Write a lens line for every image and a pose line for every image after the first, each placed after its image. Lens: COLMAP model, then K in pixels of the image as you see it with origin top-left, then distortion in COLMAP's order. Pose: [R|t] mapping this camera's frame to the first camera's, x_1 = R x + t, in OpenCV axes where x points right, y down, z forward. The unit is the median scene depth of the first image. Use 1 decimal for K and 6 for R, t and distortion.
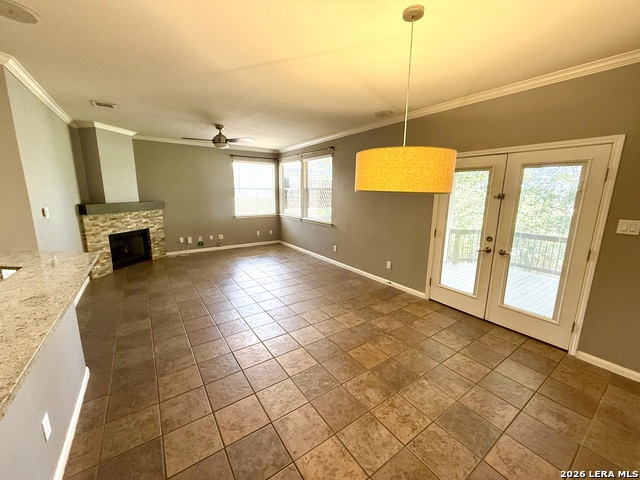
lens RADIAL K [[255.0, 0, 318.9], [0, 255.0, 239.6], [0, 0, 1]] dist [0.000860, 0.000020]
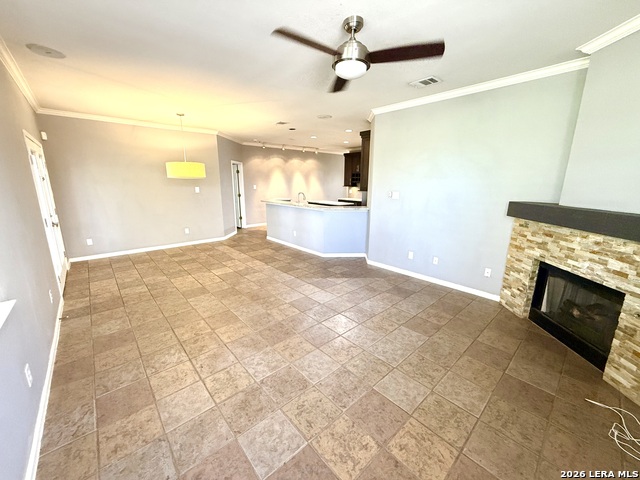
lens RADIAL K [[255.0, 0, 318.9], [0, 255.0, 239.6], [0, 0, 1]] dist [0.000860, 0.000020]
pose [[-0.991817, 0.011557, -0.127141, -0.339427], [-0.040287, 0.916673, 0.397602, -0.346930], [0.121142, 0.399471, -0.908707, 1.873436]]
